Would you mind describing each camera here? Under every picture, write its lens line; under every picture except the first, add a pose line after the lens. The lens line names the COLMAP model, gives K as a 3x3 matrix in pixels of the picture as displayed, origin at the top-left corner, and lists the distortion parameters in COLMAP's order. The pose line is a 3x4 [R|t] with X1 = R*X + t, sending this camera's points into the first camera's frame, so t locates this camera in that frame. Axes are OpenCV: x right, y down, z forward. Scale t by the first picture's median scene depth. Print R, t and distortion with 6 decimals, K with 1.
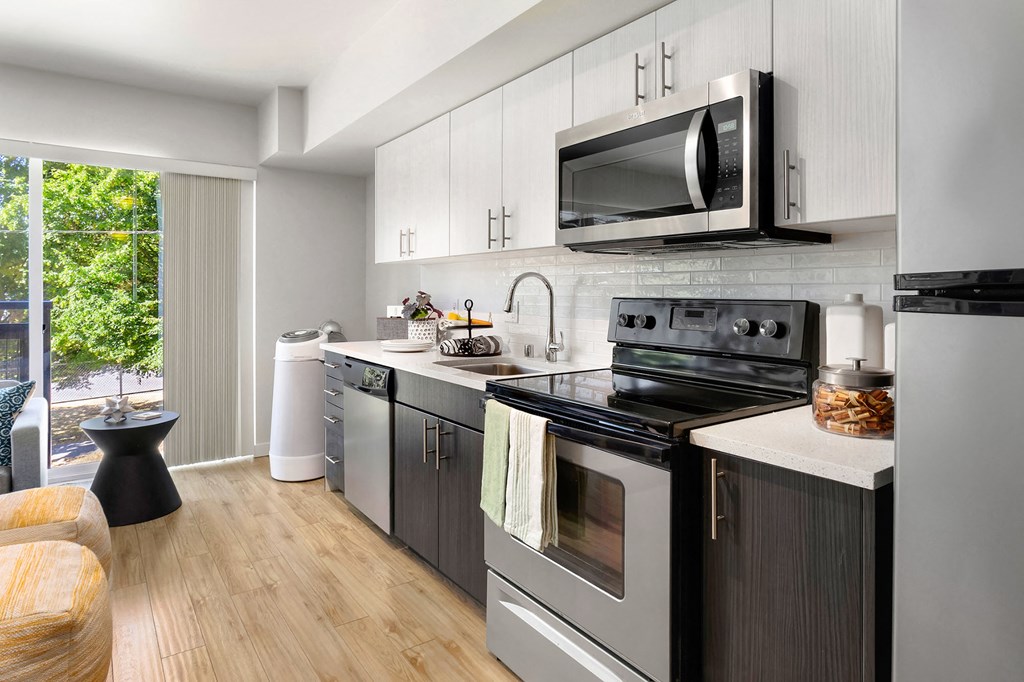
lens RADIAL K [[585.4, 0, 488.8], [0, 585.4, 291.1], [0, 0, 1]] dist [0.004885, 0.003409]
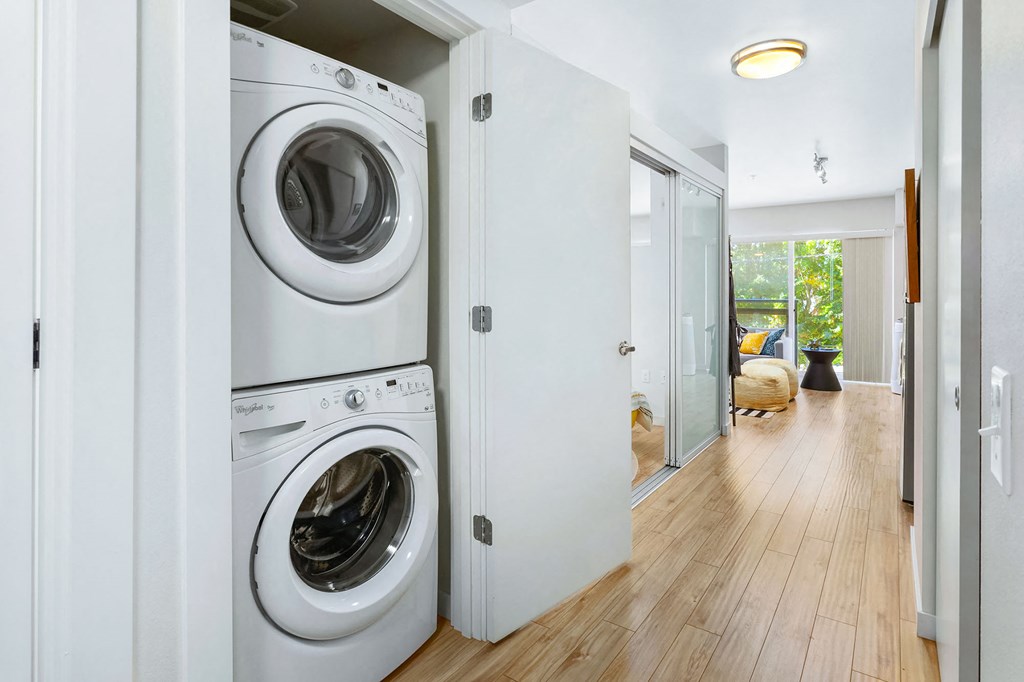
lens RADIAL K [[519.2, 0, 511.2], [0, 519.2, 304.7], [0, 0, 1]] dist [-0.001305, 0.000200]
pose [[0.331244, 0.022833, -0.943269, 0.808968], [-0.002863, 0.999727, 0.023195, -0.007954], [0.943541, -0.004983, 0.331218, -0.748403]]
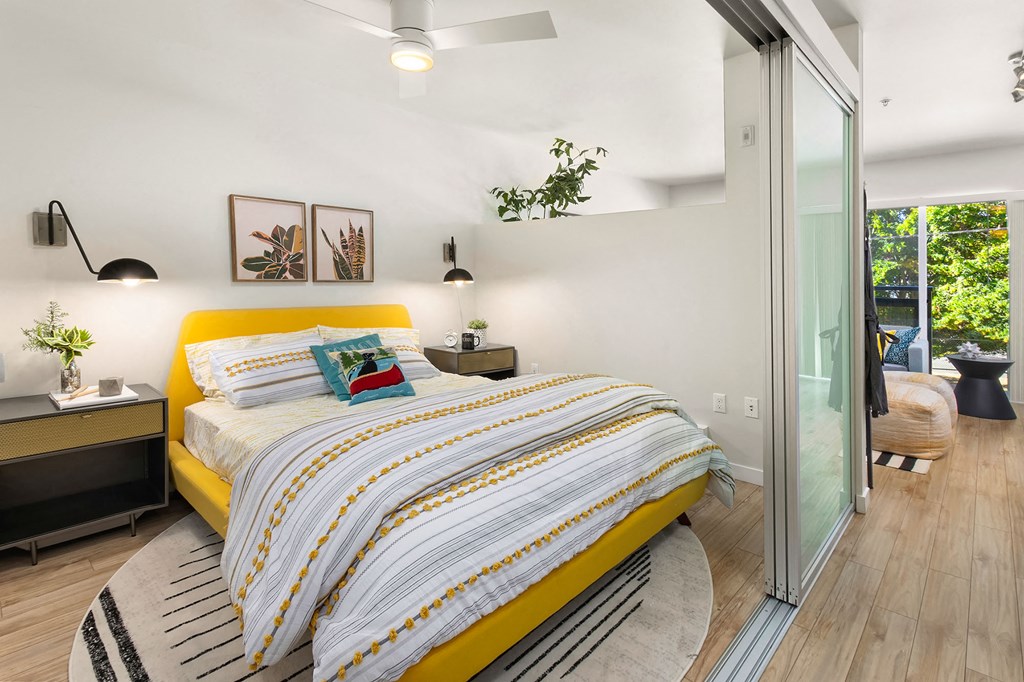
lens RADIAL K [[492.6, 0, 511.4], [0, 492.6, 274.7], [0, 0, 1]] dist [-0.000903, -0.000438]
pose [[0.203407, -0.008127, -0.979061, 0.420362], [-0.001247, 0.999963, -0.008559, -0.003872], [0.979093, 0.002962, 0.203389, -0.502266]]
